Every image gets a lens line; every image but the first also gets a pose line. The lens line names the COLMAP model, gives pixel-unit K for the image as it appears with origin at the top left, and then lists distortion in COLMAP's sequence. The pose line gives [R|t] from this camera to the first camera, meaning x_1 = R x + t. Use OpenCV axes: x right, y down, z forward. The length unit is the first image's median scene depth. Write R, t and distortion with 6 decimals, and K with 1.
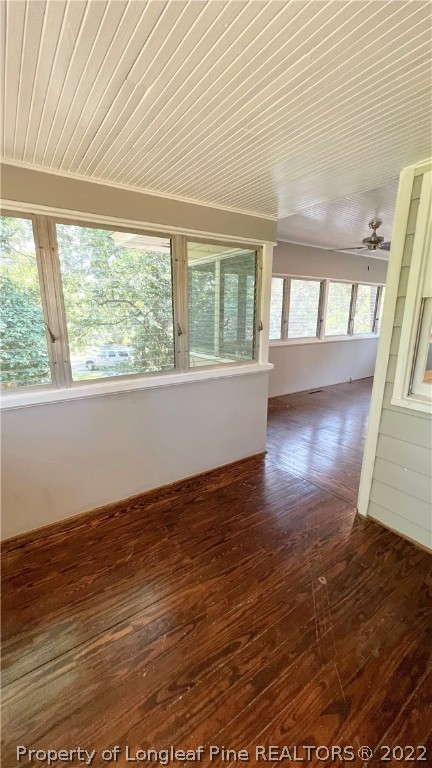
lens RADIAL K [[308.2, 0, 216.2], [0, 308.2, 382.6], [0, 0, 1]] dist [0.000786, 0.000319]
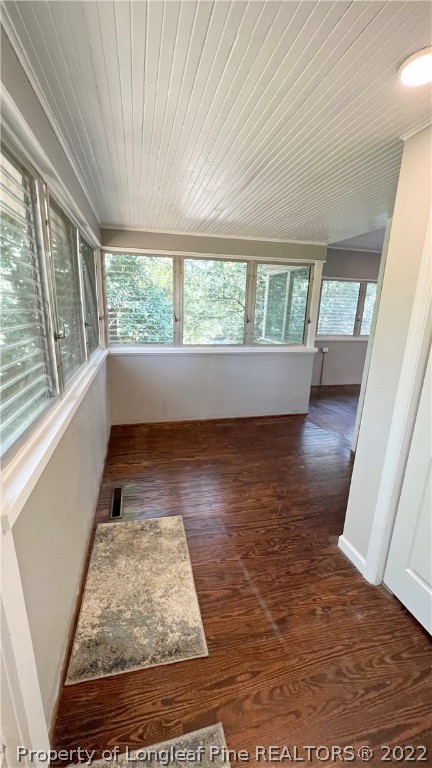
lens RADIAL K [[308.2, 0, 214.1], [0, 308.2, 378.0], [0, 0, 1]] dist [0.000786, 0.000319]
pose [[0.934544, 0.108025, -0.339053, 0.184780], [-0.110187, 0.993827, 0.012929, 0.082536], [0.338357, 0.025277, 0.940678, -0.346229]]
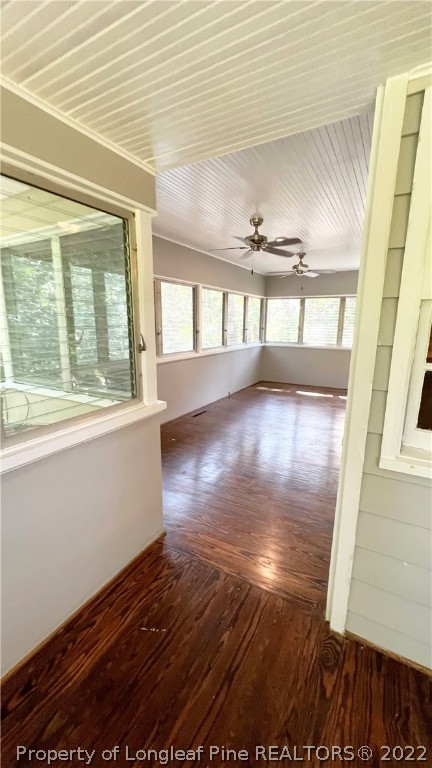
lens RADIAL K [[308.2, 0, 218.3], [0, 308.2, 384.2], [0, 0, 1]] dist [0.000786, 0.000319]
pose [[0.897629, -0.084456, 0.432586, 0.006104], [0.095273, 0.995446, -0.003348, -0.066540], [-0.430333, 0.044219, 0.901587, 0.290871]]
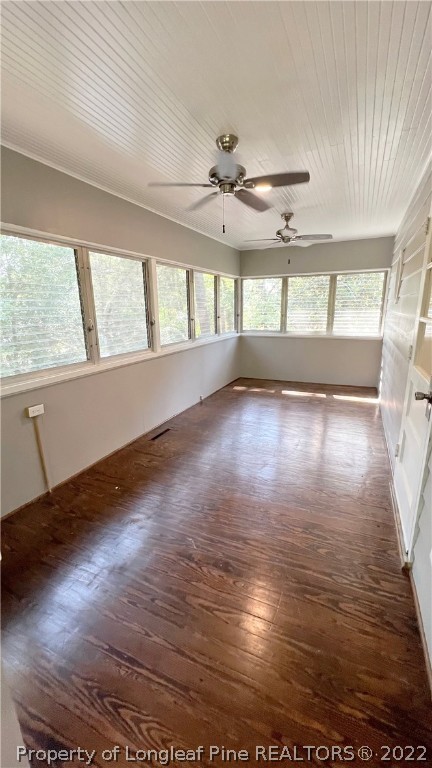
lens RADIAL K [[308.2, 0, 217.1], [0, 308.2, 388.0], [0, 0, 1]] dist [0.000786, 0.000319]
pose [[0.858333, -0.147658, 0.491387, 0.182078], [0.134829, 0.988949, 0.061658, -0.133897], [-0.495061, 0.013330, 0.868756, 0.565039]]
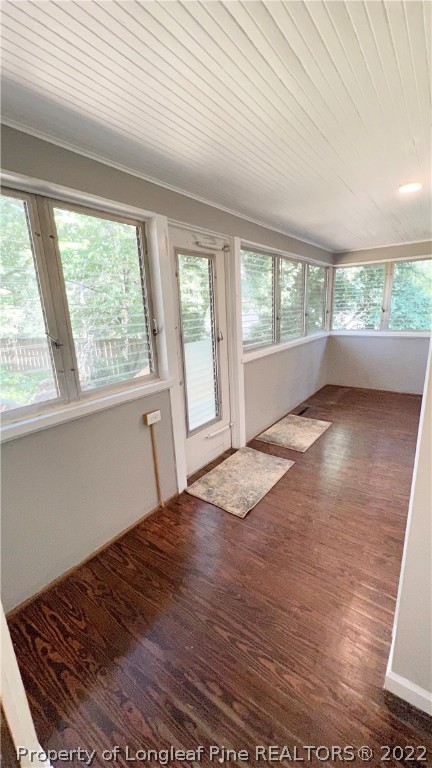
lens RADIAL K [[308.2, 0, 216.2], [0, 308.2, 380.1], [0, 0, 1]] dist [0.000786, 0.000319]
pose [[0.332229, 0.206123, -0.920401, 0.722640], [-0.176475, 0.972181, 0.154018, 0.129293], [0.926542, 0.111258, 0.359362, -0.539213]]
